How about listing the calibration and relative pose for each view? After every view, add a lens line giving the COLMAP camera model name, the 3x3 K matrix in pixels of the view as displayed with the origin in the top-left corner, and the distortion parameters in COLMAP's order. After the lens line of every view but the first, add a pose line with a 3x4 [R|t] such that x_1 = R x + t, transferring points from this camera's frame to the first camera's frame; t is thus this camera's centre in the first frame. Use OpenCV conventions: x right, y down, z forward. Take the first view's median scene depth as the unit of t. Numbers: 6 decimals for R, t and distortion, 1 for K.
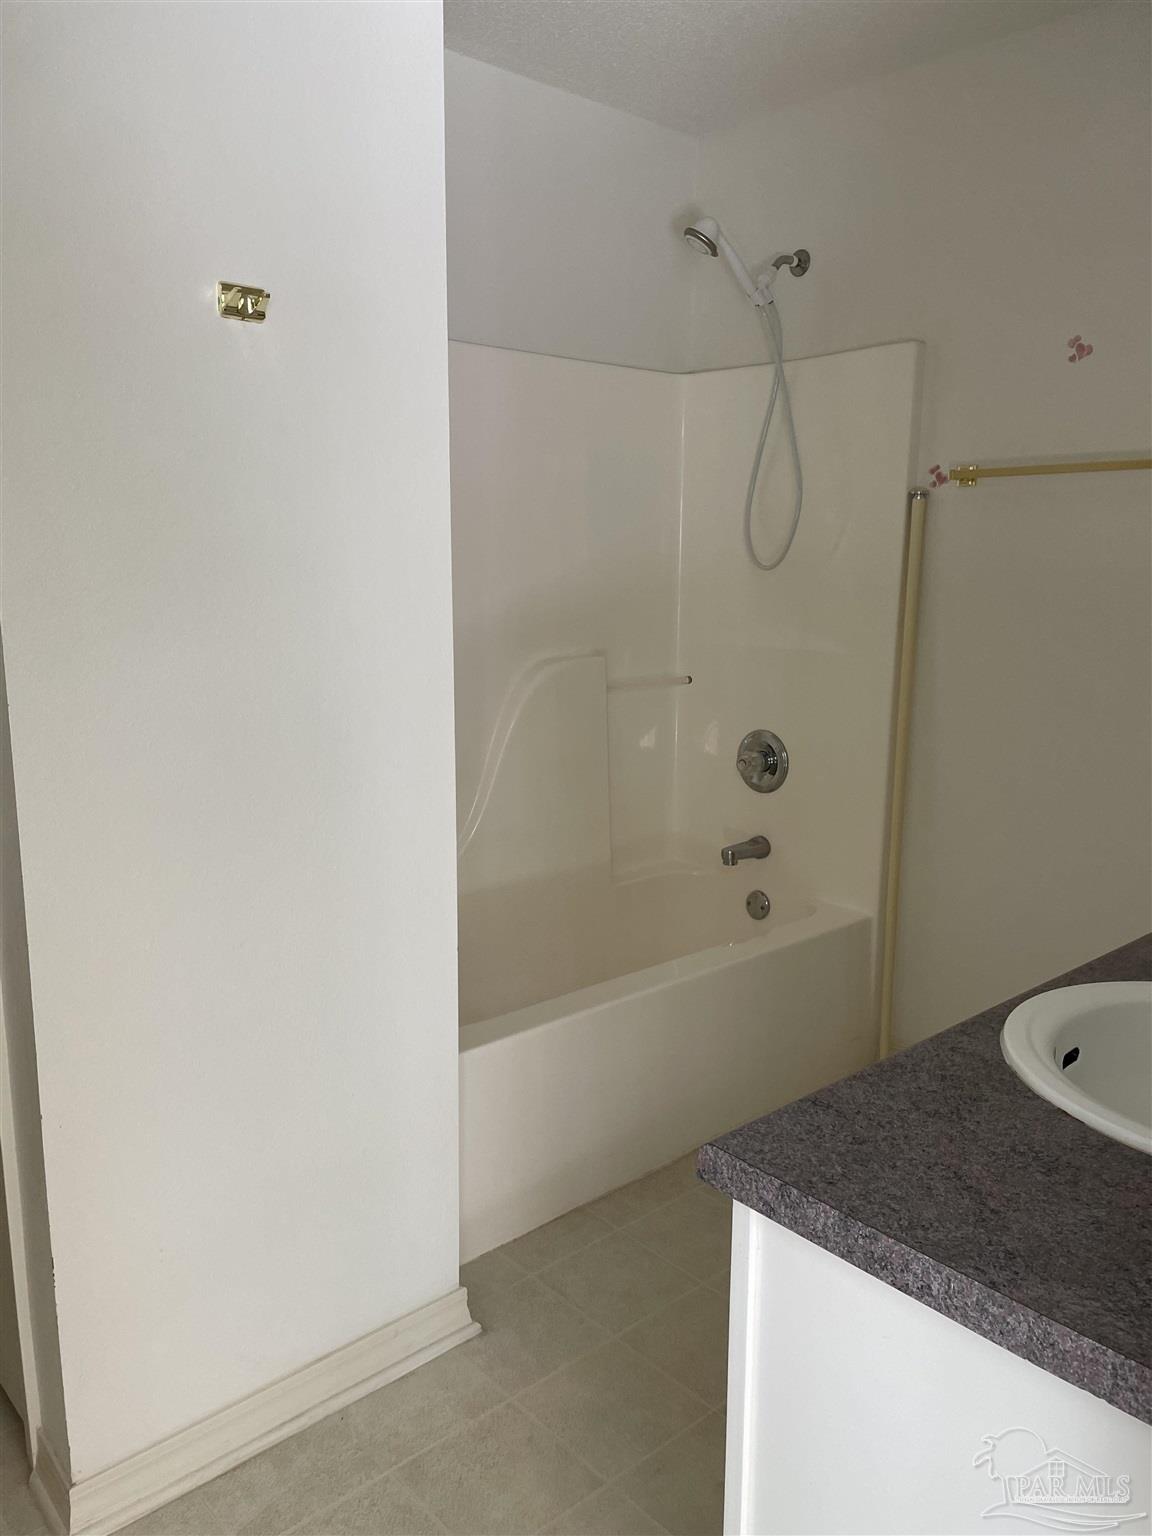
lens RADIAL K [[1164.9, 0, 581.4], [0, 1164.9, 767.2], [0, 0, 1]] dist [0.071222, -0.090579]
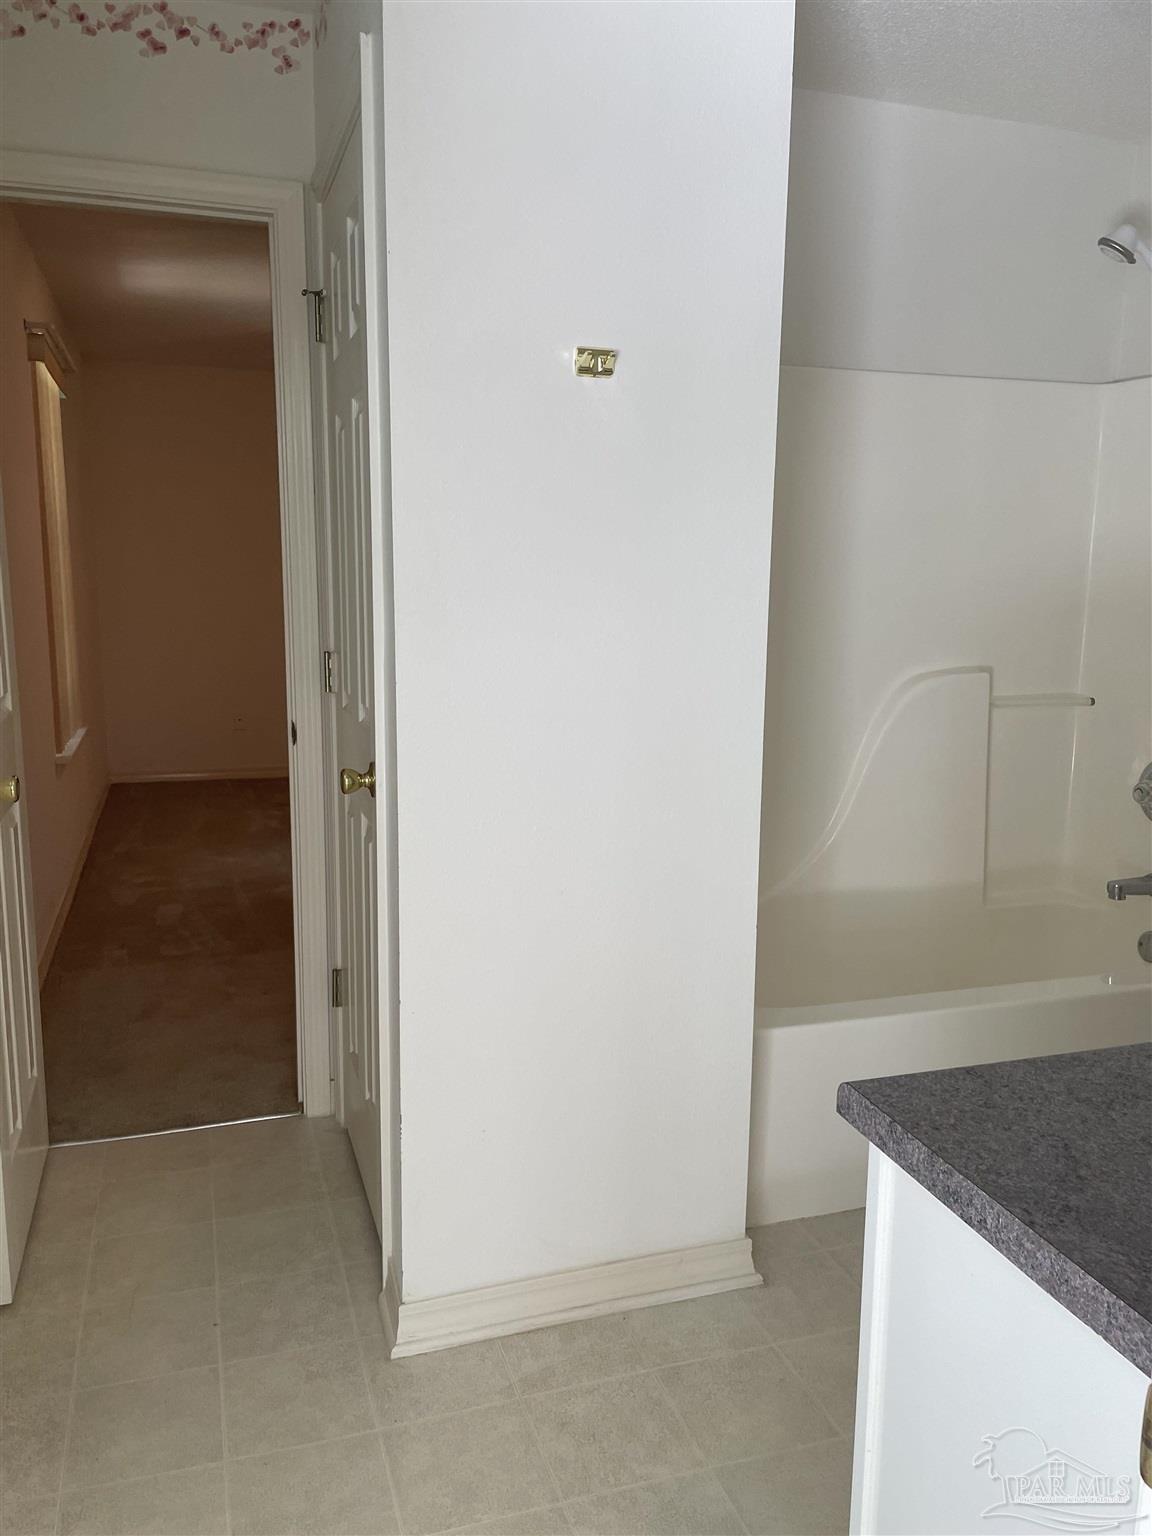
lens RADIAL K [[1164.9, 0, 573.0], [0, 1164.9, 766.4], [0, 0, 1]] dist [0.071222, -0.090579]
pose [[0.916488, 0.068856, -0.394091, 0.288299], [-0.075742, 0.997126, -0.001927, 0.036909], [0.392826, 0.031615, 0.919069, -0.157120]]
